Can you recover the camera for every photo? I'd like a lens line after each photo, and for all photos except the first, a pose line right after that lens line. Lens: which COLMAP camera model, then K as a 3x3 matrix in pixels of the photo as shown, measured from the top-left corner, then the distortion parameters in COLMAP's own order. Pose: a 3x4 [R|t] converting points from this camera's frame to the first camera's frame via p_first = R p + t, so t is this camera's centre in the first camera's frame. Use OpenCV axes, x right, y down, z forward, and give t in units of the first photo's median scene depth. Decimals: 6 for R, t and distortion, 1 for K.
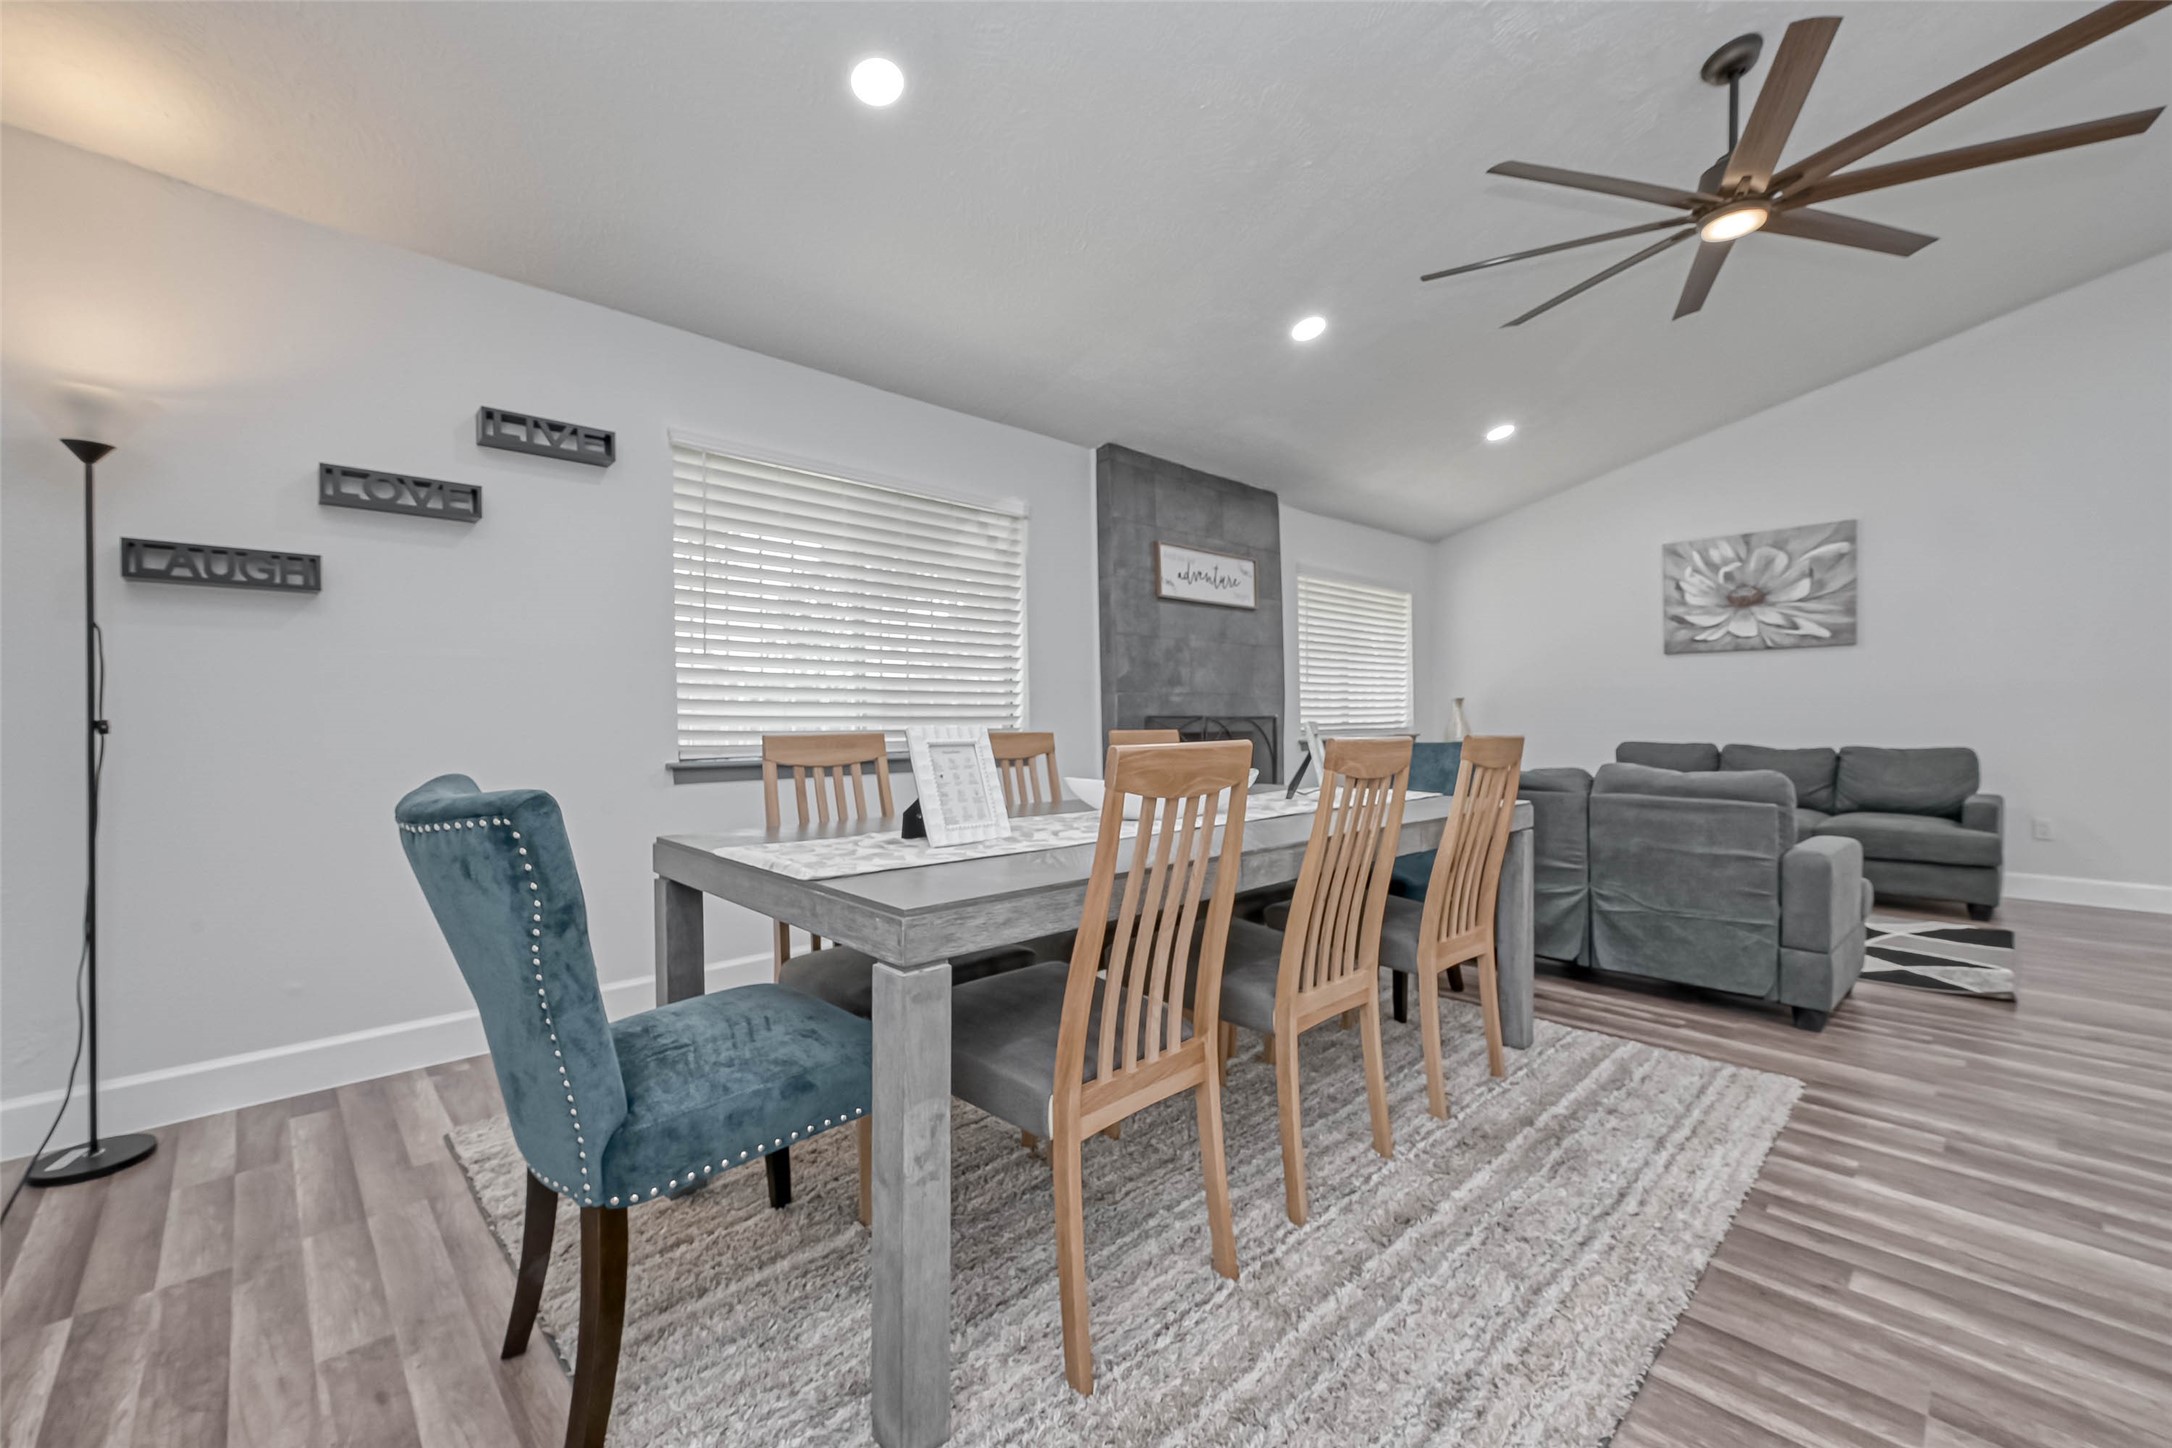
lens RADIAL K [[882.8, 0, 1051.1], [0, 882.8, 724.3], [0, 0, 1]] dist [-0.001480, -0.000081]
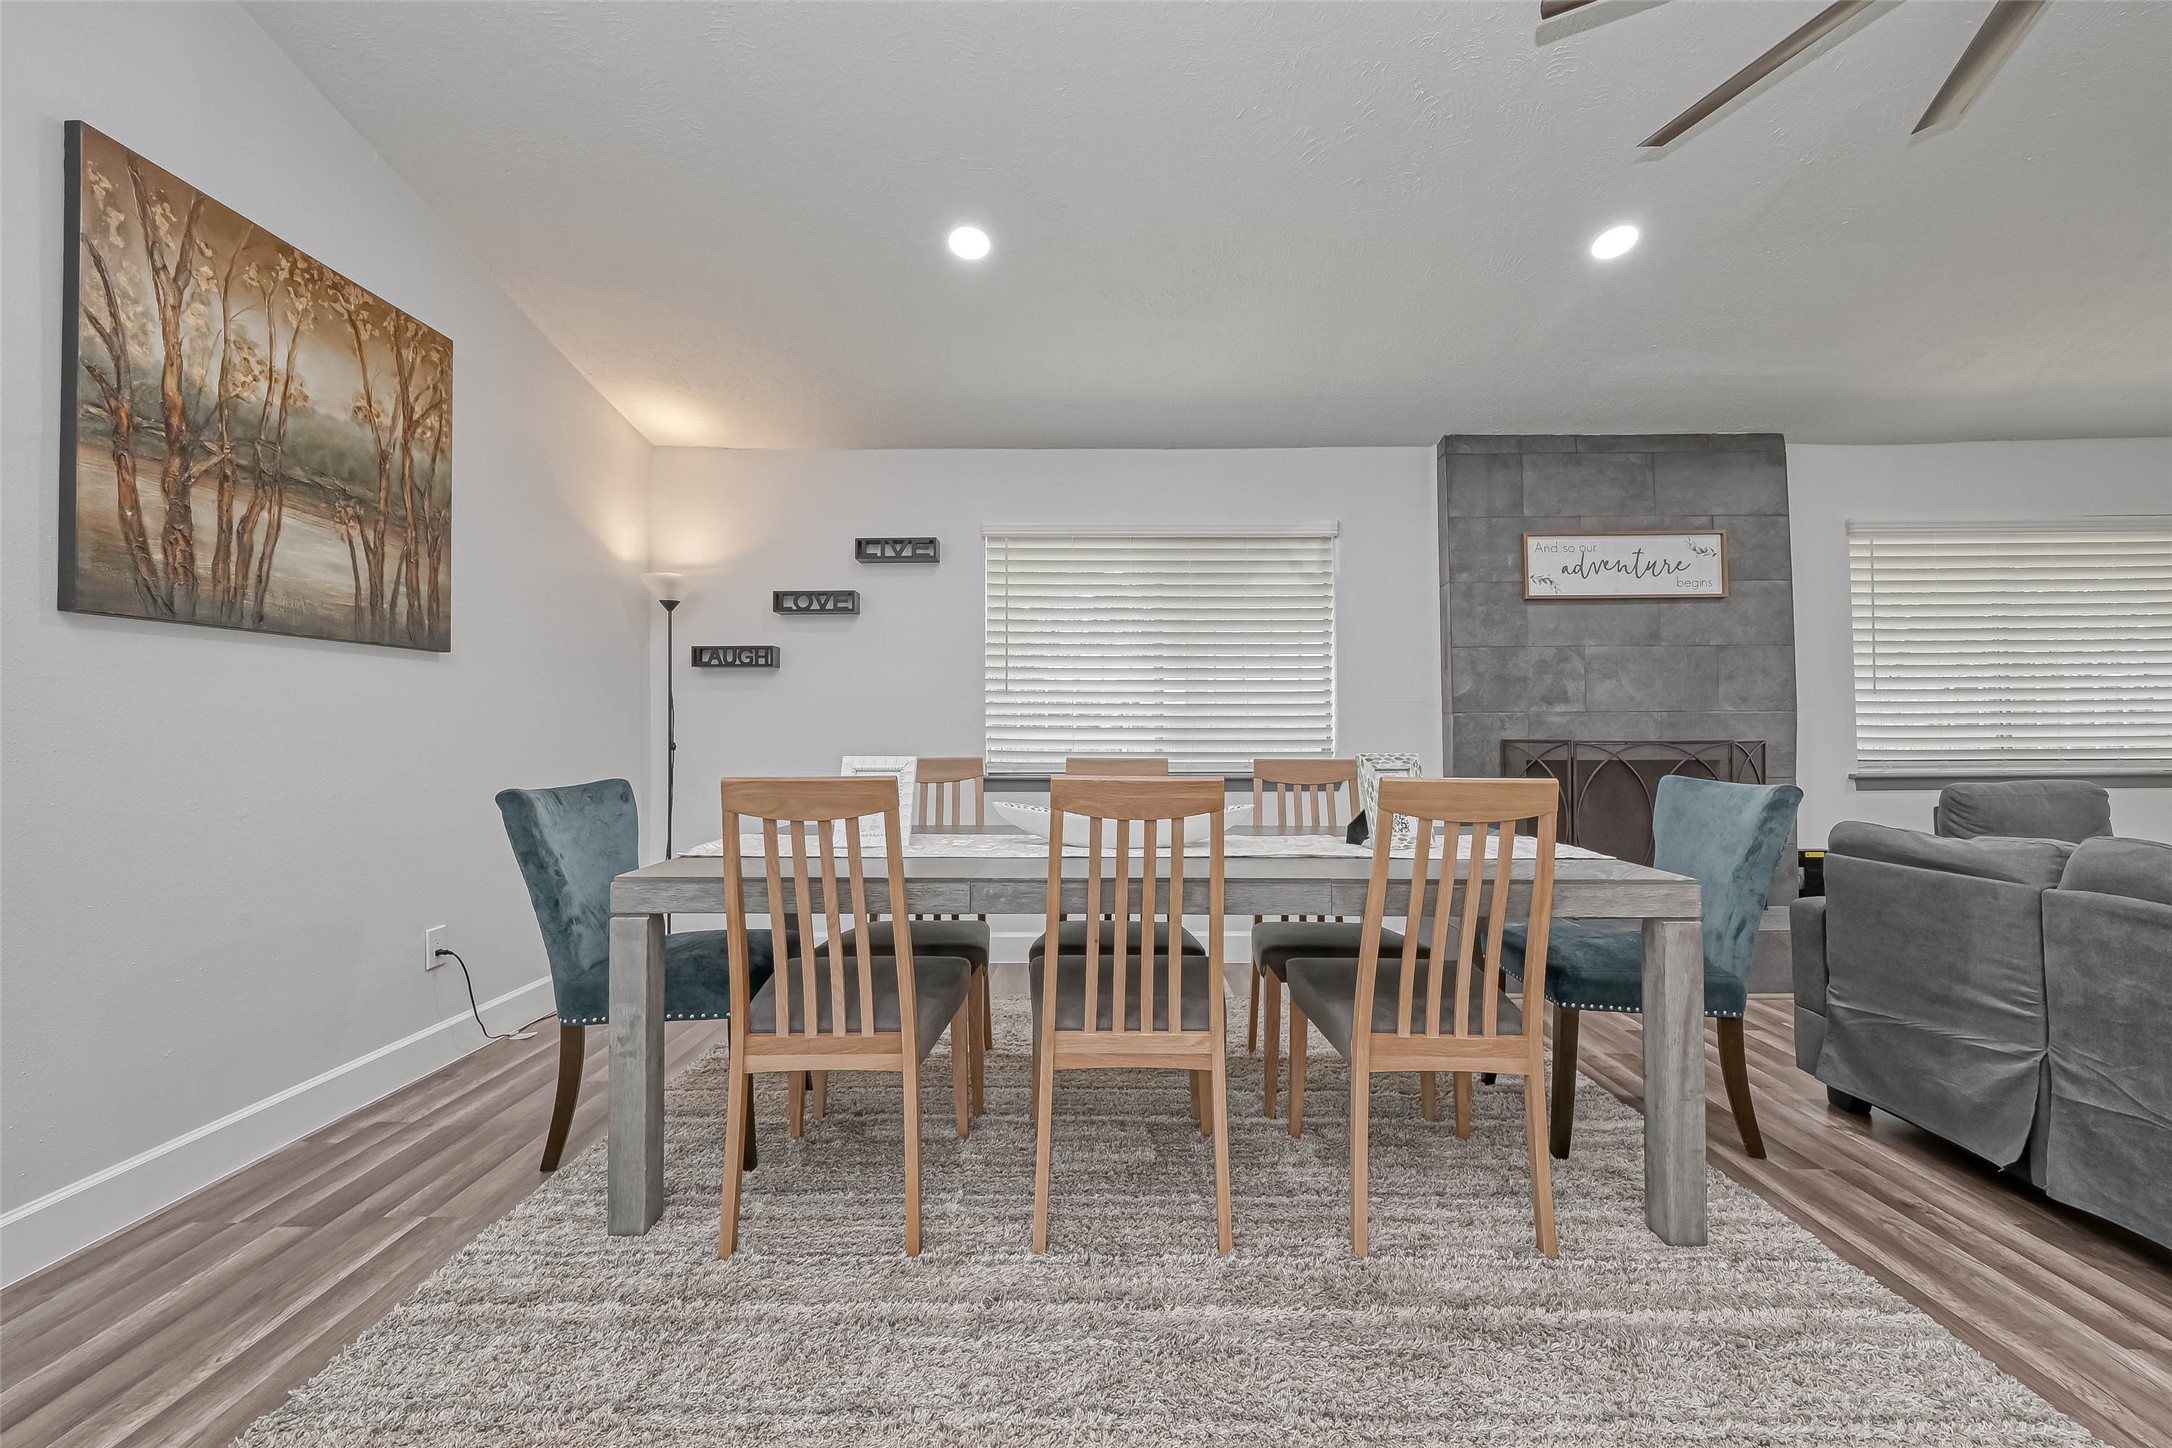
lens RADIAL K [[846.5, 0, 1086.0], [0, 846.5, 724.0], [0, 0, 1]] dist [-0.000682, -0.000173]
pose [[0.725765, -0.005030, -0.687924, 0.489990], [-0.005711, 0.999895, -0.013336, -0.014851], [0.687919, 0.013608, 0.725660, 0.159785]]
